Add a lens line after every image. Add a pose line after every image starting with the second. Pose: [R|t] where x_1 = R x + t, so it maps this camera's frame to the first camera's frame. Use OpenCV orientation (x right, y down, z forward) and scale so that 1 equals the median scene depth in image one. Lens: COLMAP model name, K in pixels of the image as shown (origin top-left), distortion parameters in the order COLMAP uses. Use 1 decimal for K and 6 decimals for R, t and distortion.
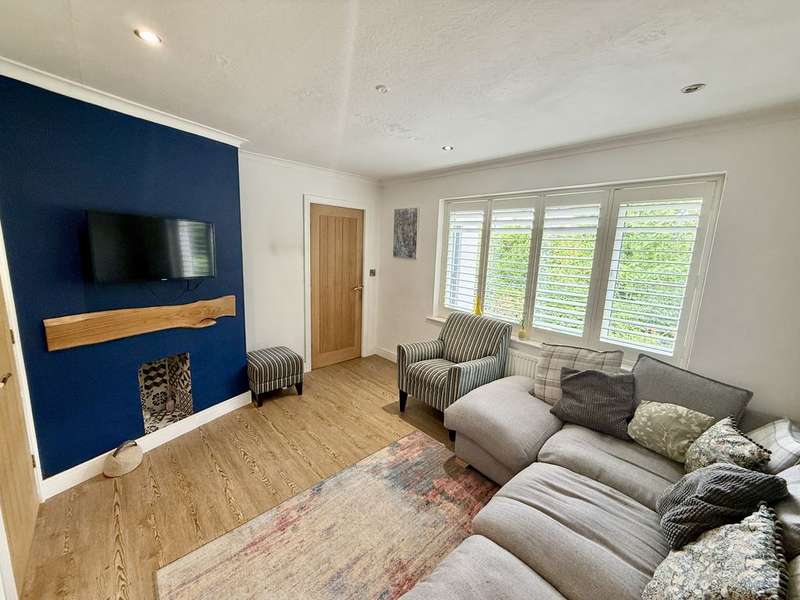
lens RADIAL K [[318.1, 0, 398.7], [0, 318.1, 299.0], [0, 0, 1]] dist [0.002033, -0.000030]
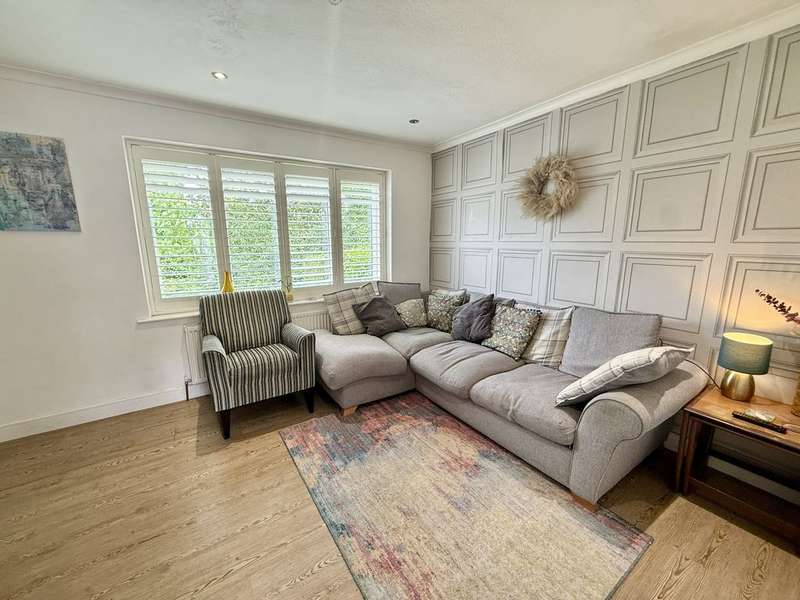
lens RADIAL K [[318.1, 0, 398.6], [0, 318.1, 299.2], [0, 0, 1]] dist [0.002033, -0.000030]
pose [[0.168108, -0.231040, 0.958311, -0.704600], [0.174228, 0.963805, 0.201801, -0.039152], [-0.970250, 0.133041, 0.202277, 0.557772]]
